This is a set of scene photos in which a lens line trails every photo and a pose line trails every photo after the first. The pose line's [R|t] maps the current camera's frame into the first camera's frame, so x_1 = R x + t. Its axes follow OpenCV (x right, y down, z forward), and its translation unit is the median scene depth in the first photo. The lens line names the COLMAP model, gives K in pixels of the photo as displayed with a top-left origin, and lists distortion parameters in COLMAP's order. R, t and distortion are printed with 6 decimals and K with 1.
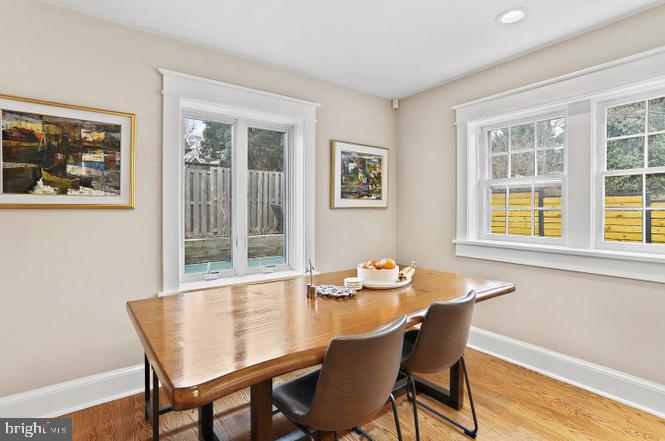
lens RADIAL K [[307.0, 0, 335.4], [0, 307.0, 207.8], [0, 0, 1]] dist [-0.056680, 0.024660]
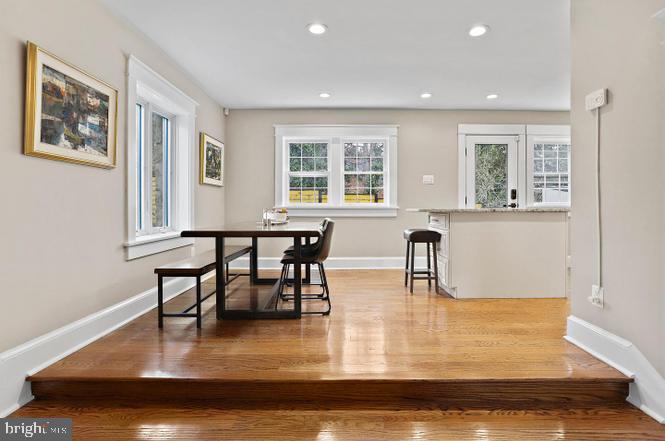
lens RADIAL K [[307.0, 0, 335.4], [0, 307.0, 207.8], [0, 0, 1]] dist [-0.056680, 0.024660]
pose [[0.597438, -0.007648, 0.801879, -1.049282], [-0.001055, 0.999946, 0.010323, 0.135384], [-0.801914, -0.007013, 0.597398, -0.372540]]
